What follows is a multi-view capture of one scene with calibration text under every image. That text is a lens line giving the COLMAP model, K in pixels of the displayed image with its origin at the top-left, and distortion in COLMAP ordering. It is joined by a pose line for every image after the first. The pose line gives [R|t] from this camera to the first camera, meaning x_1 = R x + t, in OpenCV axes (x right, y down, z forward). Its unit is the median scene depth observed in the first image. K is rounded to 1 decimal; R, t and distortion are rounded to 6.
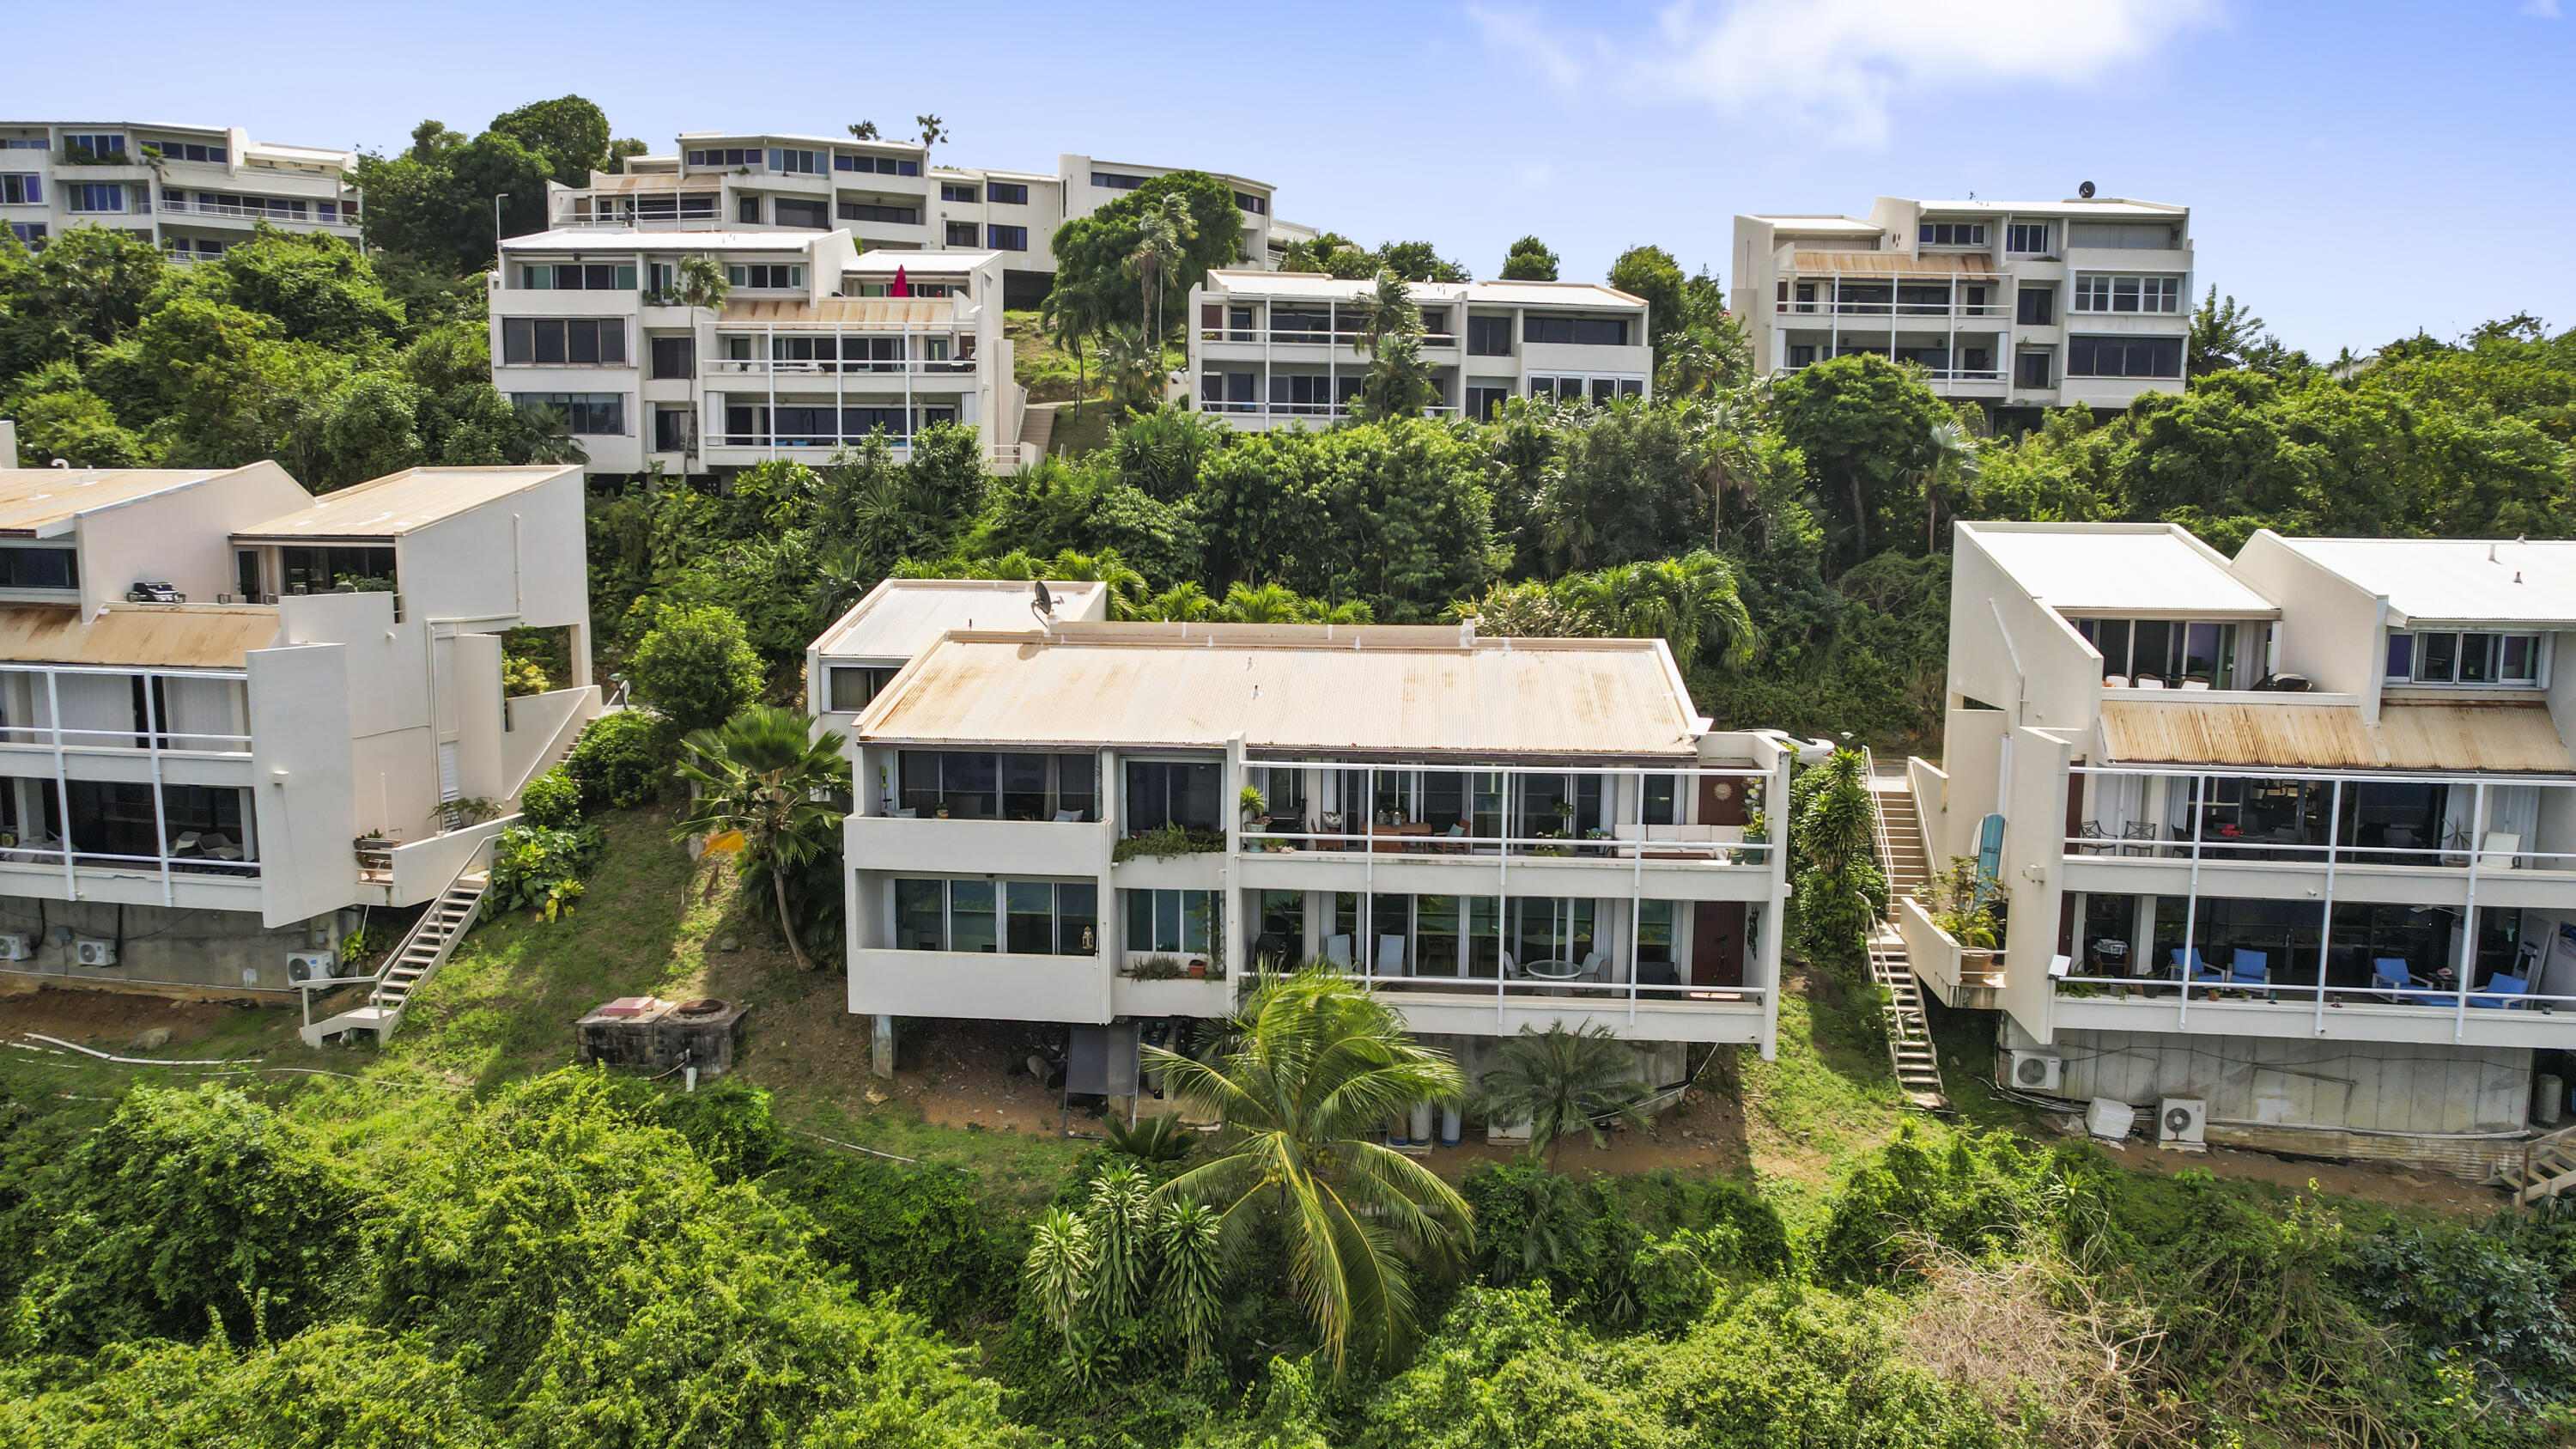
lens RADIAL K [[1686.6, 0, 1282.3], [0, 1686.6, 724.7], [0, 0, 1]] dist [-0.096633, 0.081117]
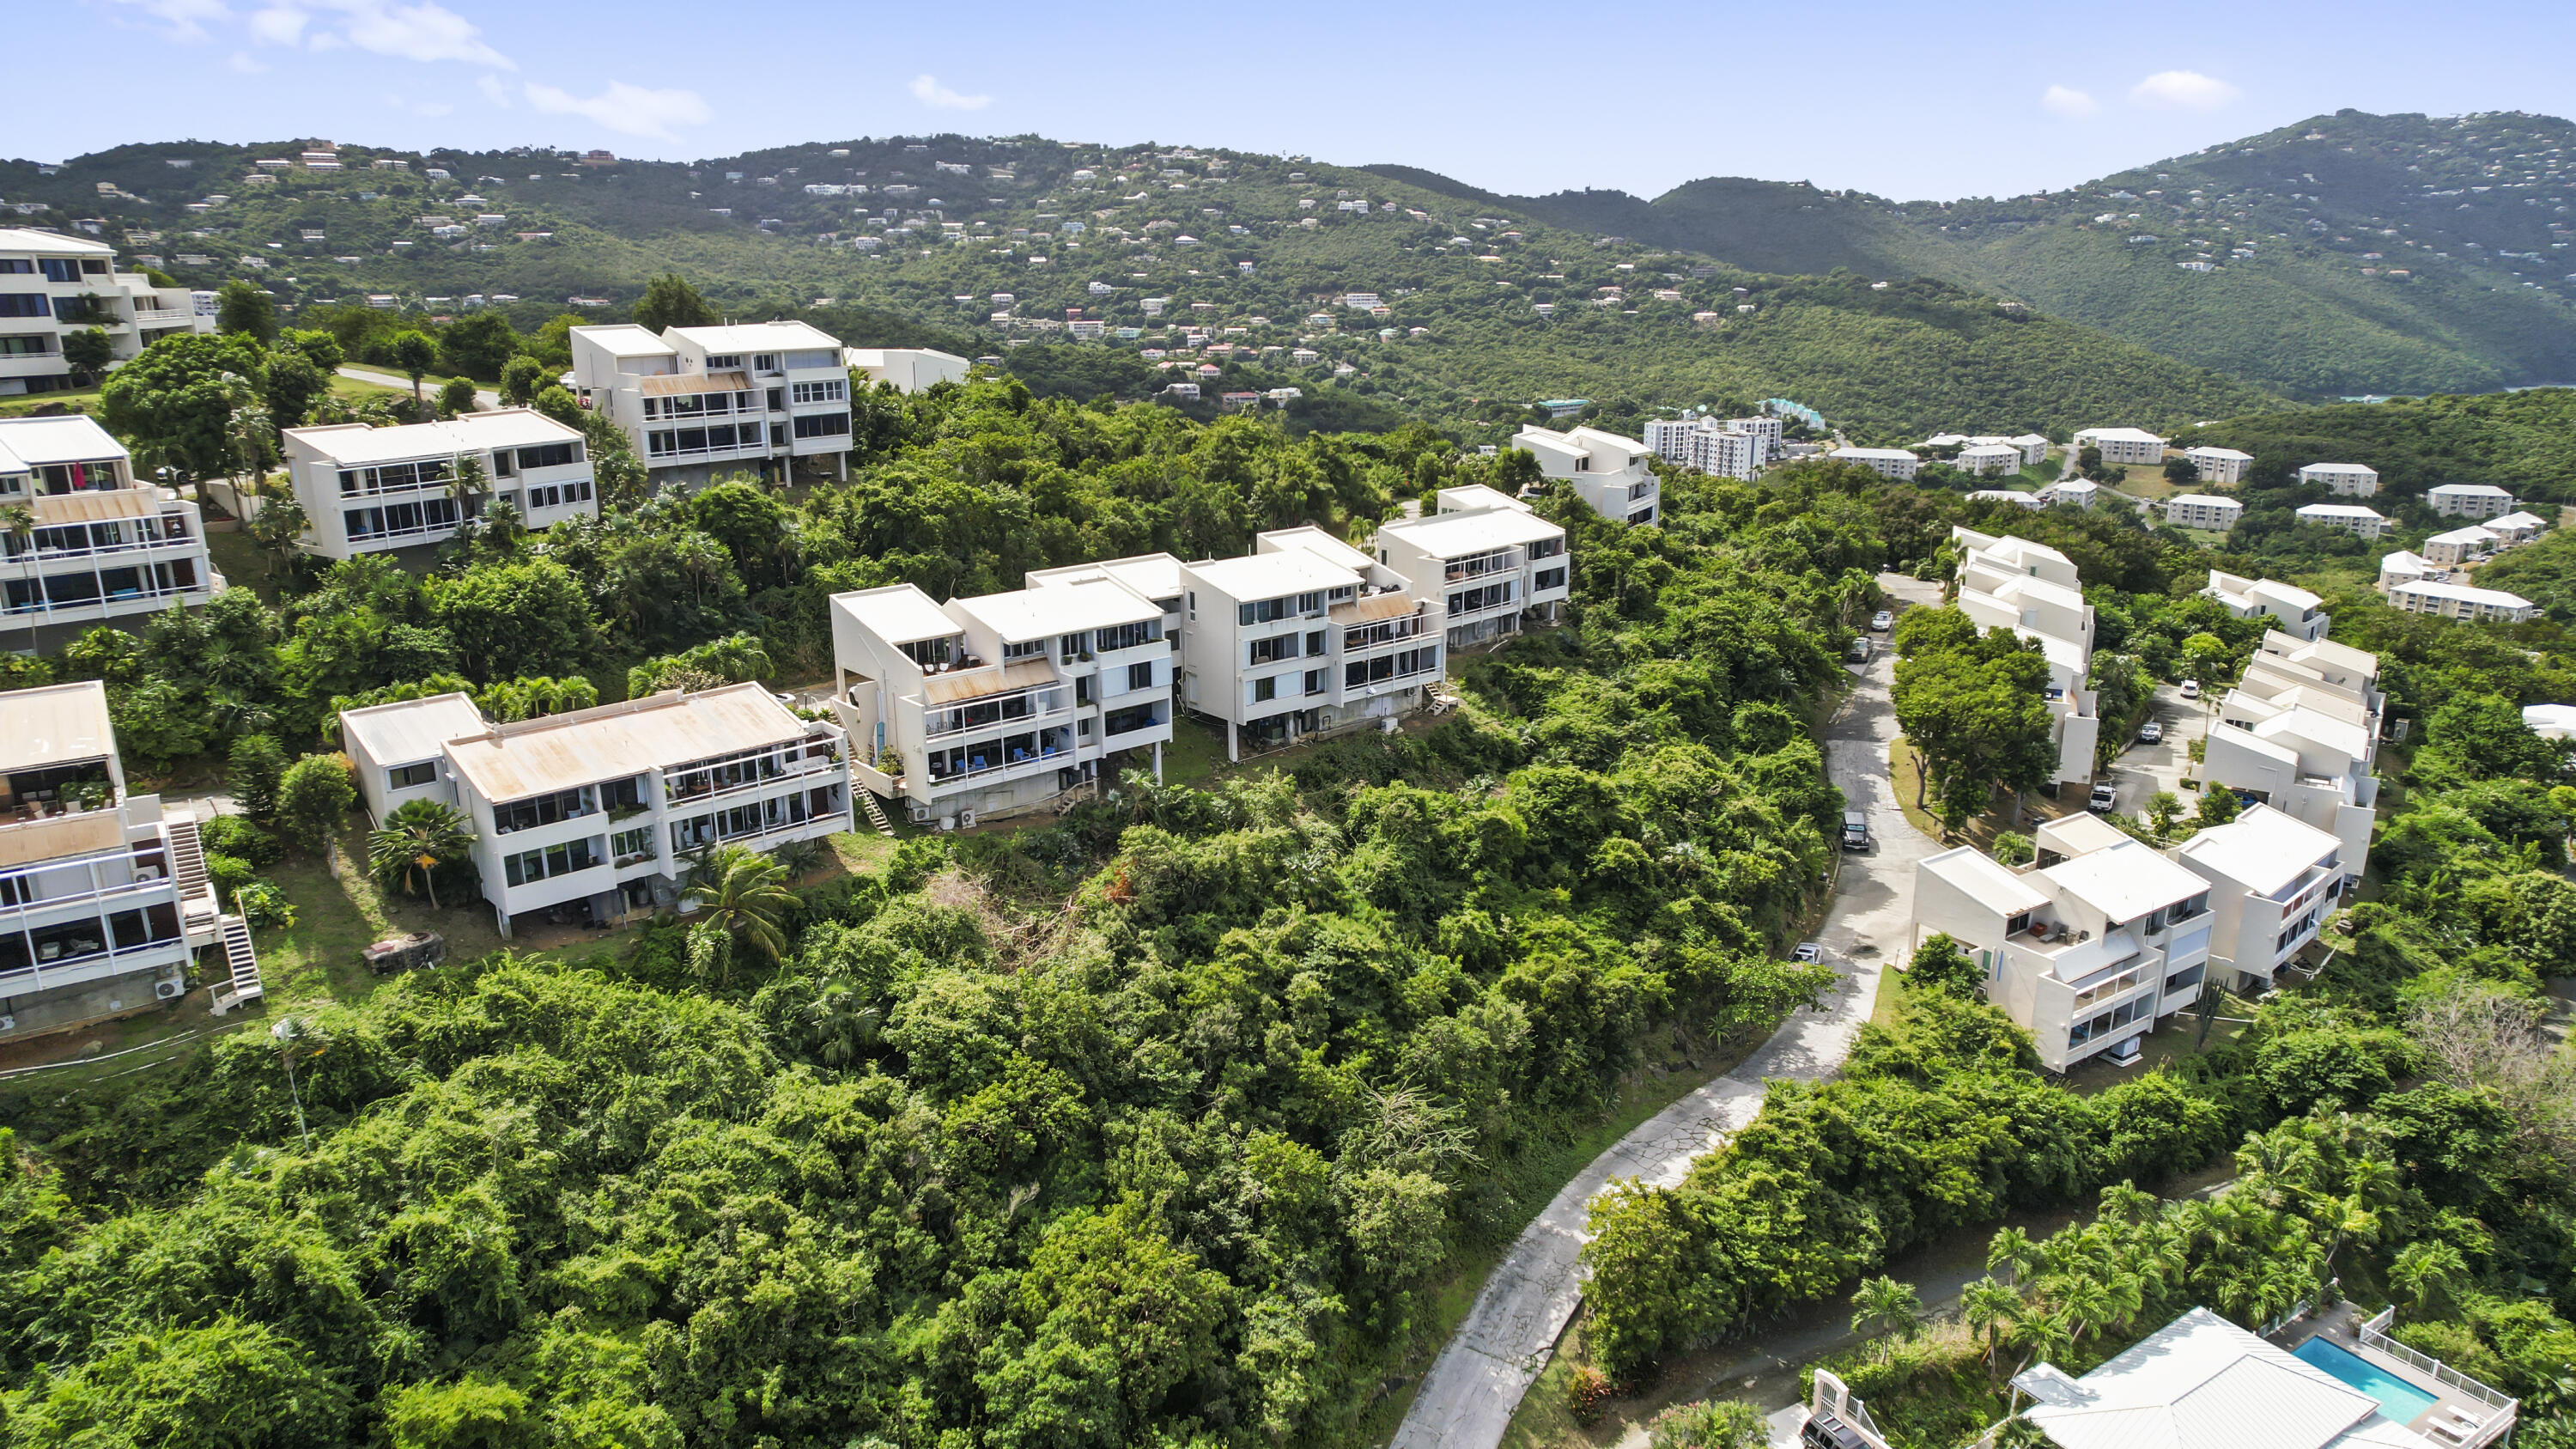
lens RADIAL K [[1700.8, 0, 1292.7], [0, 1700.8, 781.7], [0, 0, 1]] dist [-0.020690, 0.002169]
pose [[0.670246, -0.240286, 0.702163, -0.774596], [0.101330, 0.966903, 0.234158, -0.310722], [-0.735189, -0.085793, 0.672411, -0.960163]]
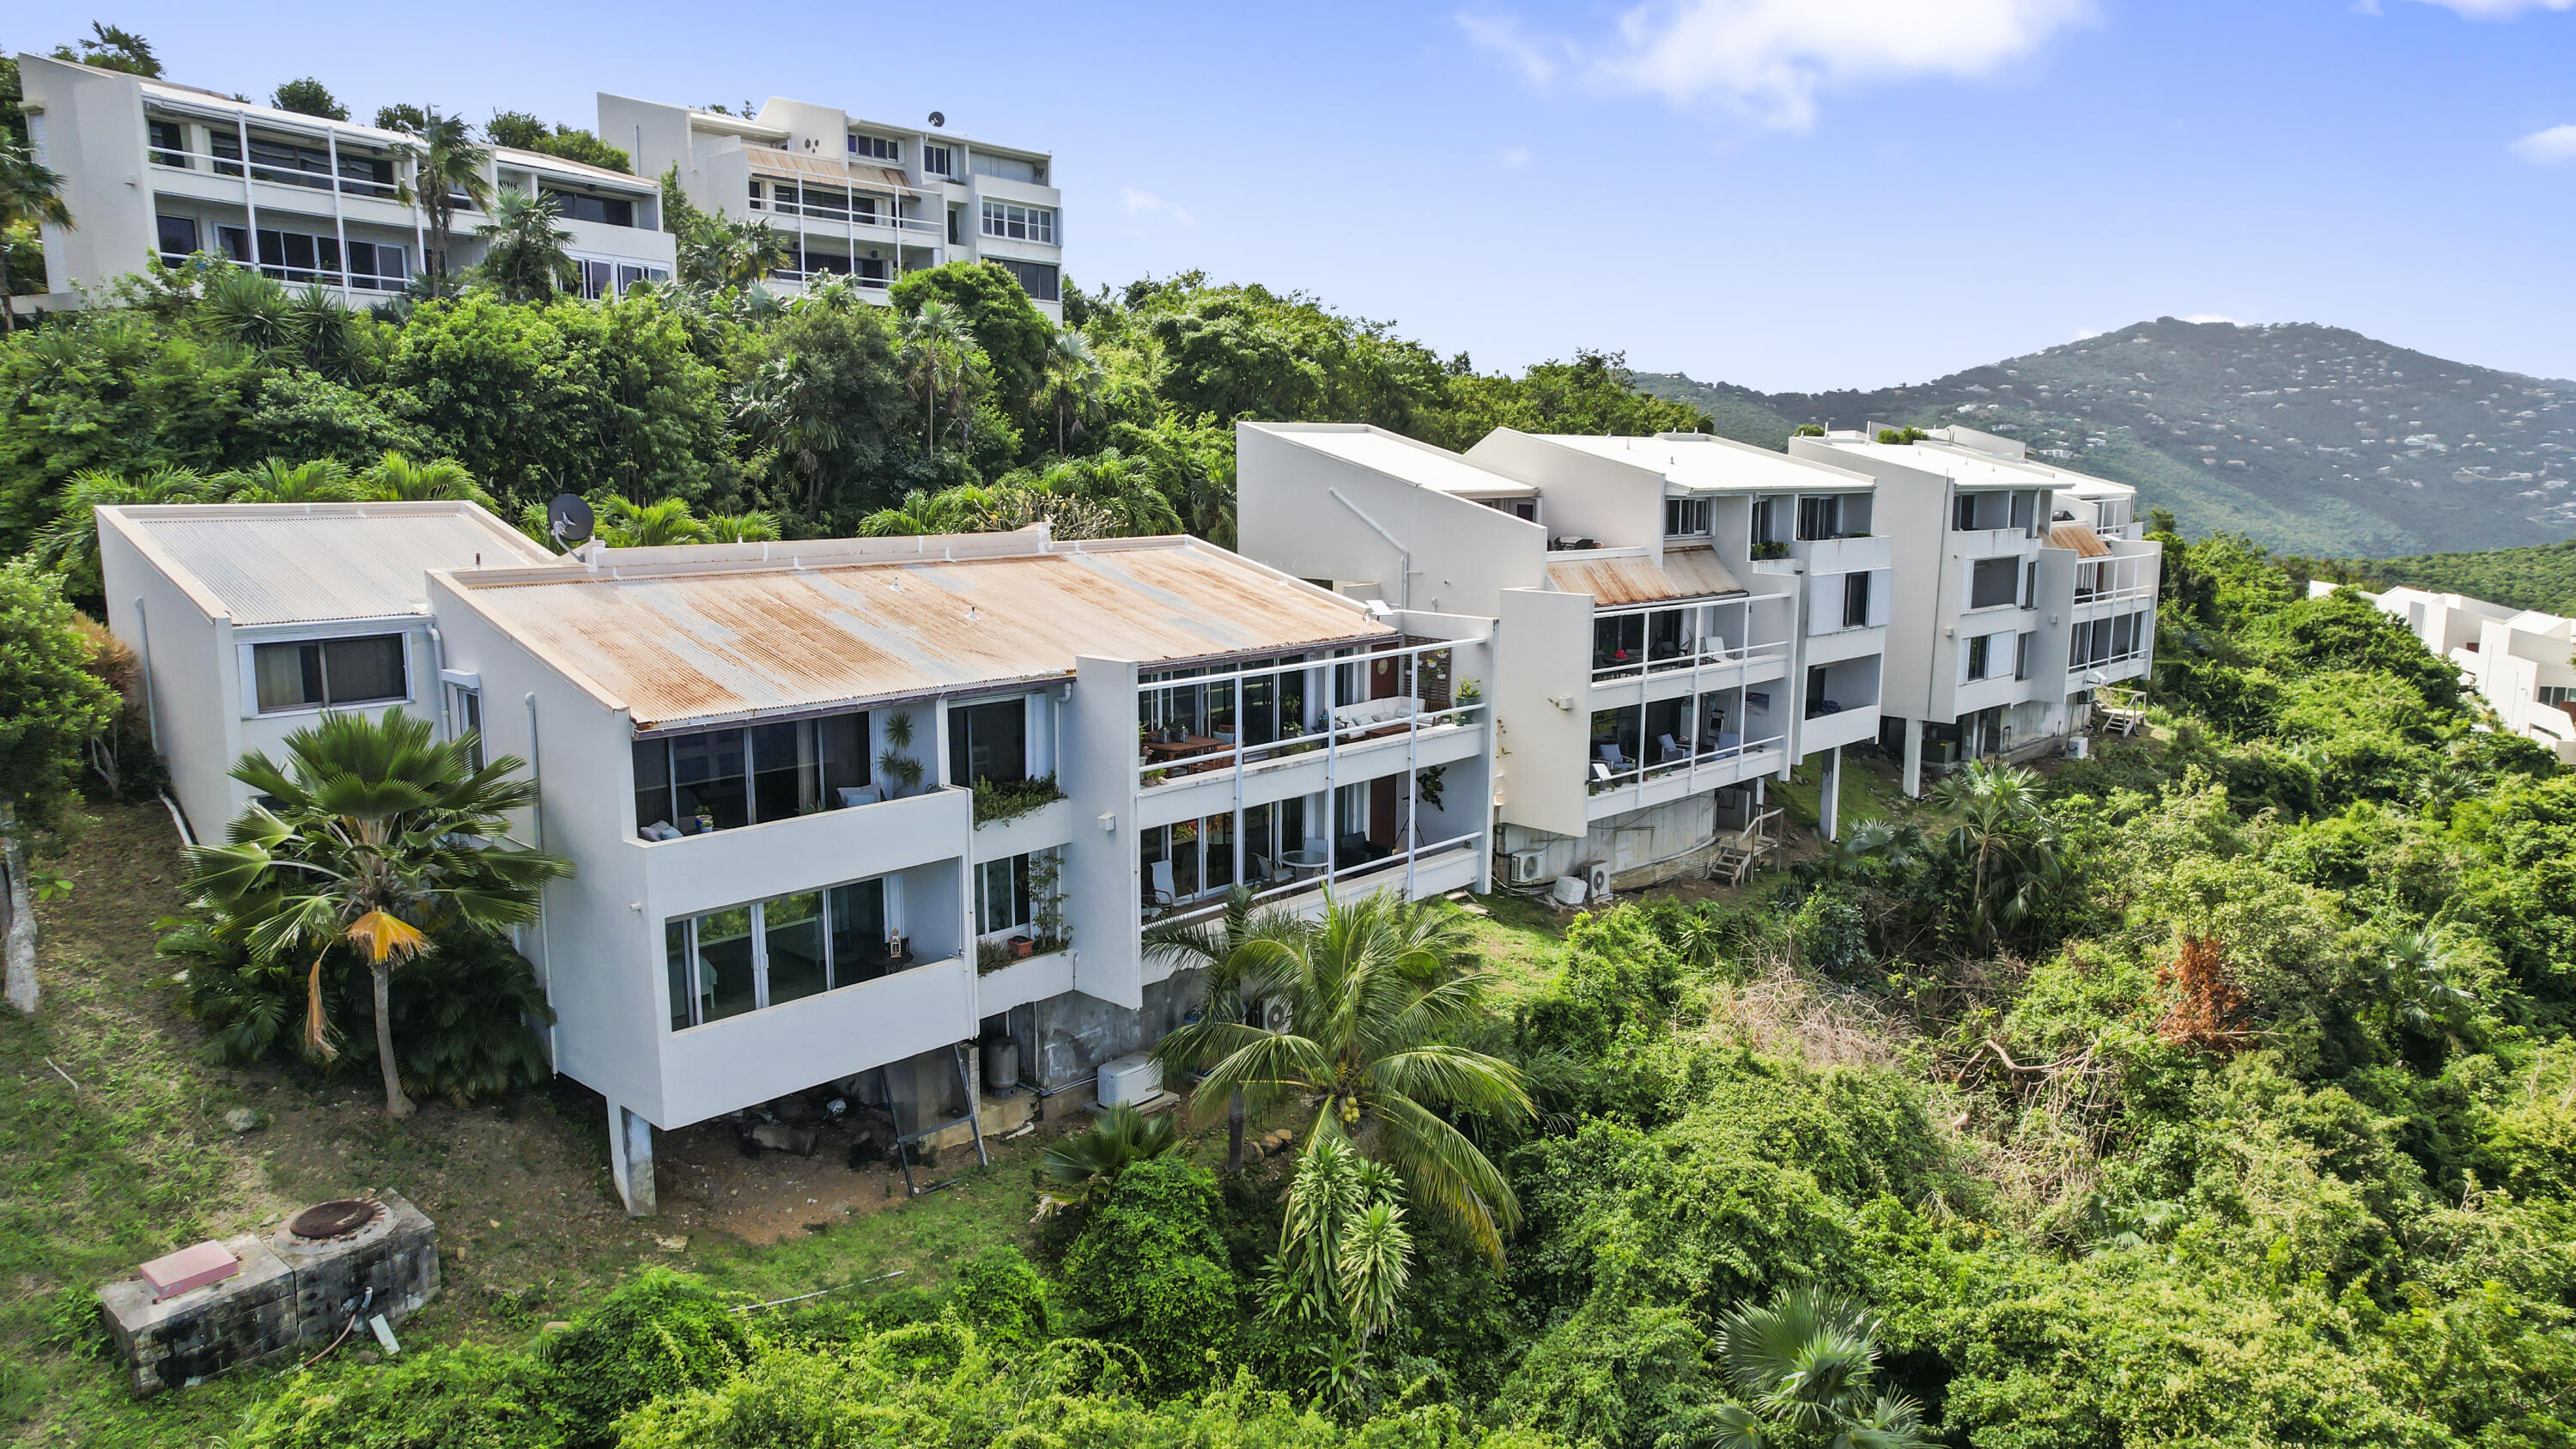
lens RADIAL K [[1658.8, 0, 1276.5], [0, 1658.8, 726.1], [0, 0, 1]] dist [-0.023158, 0.001173]
pose [[0.599627, -0.133469, 0.789071, -0.410236], [0.096188, 0.990866, 0.094507, -0.019646], [-0.794478, 0.019230, 0.606989, 0.260806]]
